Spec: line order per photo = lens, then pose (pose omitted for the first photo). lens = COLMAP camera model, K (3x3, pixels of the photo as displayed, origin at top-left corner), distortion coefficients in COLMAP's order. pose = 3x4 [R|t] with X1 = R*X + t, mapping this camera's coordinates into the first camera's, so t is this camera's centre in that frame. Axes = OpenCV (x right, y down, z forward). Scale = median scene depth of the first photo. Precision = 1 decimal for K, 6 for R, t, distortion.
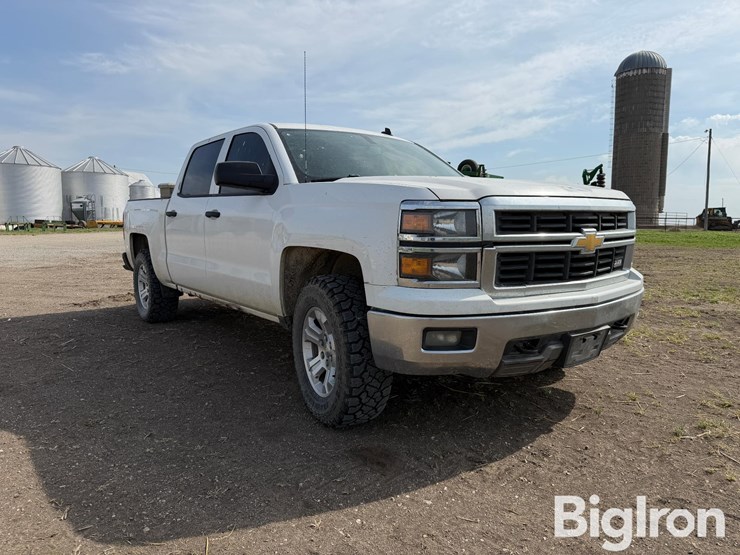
lens RADIAL K [[533.2, 0, 365.0], [0, 533.2, 277.2], [0, 0, 1]] dist [0.027848, -0.040544]
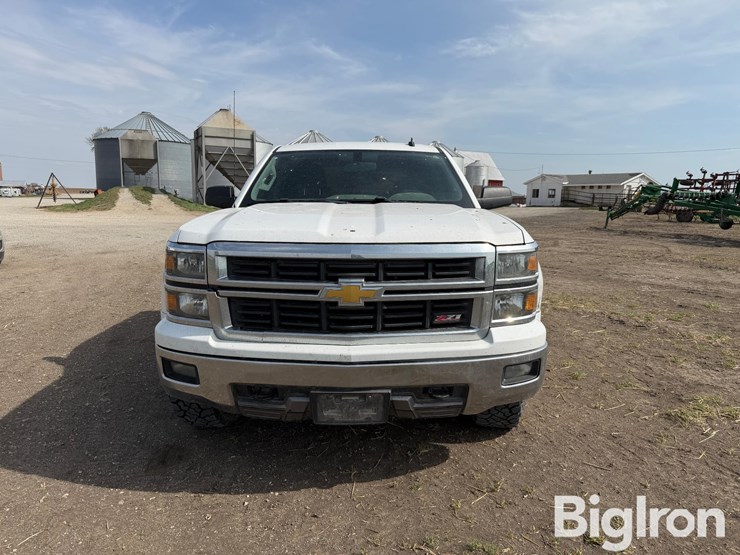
lens RADIAL K [[533.2, 0, 369.8], [0, 533.2, 282.0], [0, 0, 1]] dist [0.027848, -0.040544]
pose [[0.806471, 0.103928, -0.582068, 0.374497], [-0.072165, 0.994373, 0.077558, -0.061040], [0.586853, -0.020544, 0.809433, 0.117385]]
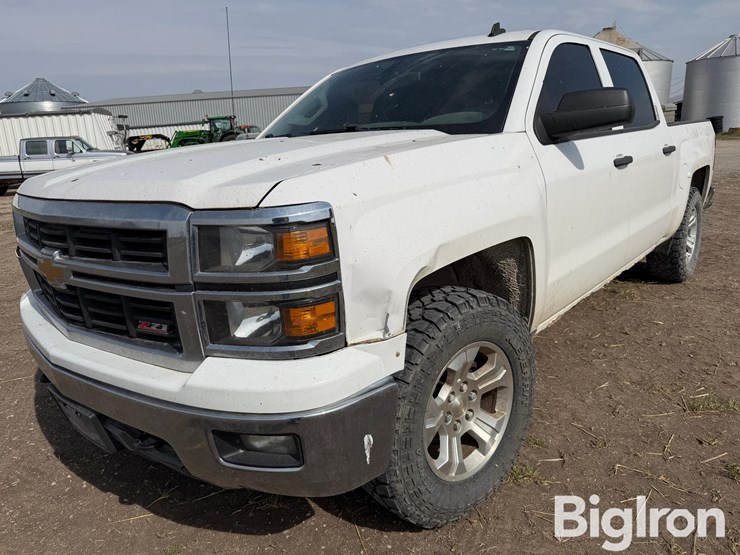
lens RADIAL K [[533.2, 0, 366.8], [0, 533.2, 278.5], [0, 0, 1]] dist [0.027848, -0.040544]
pose [[0.225329, 0.235245, -0.945456, 0.432707], [-0.051247, 0.971931, 0.229618, -0.087083], [0.972934, -0.003288, 0.231060, 0.478623]]
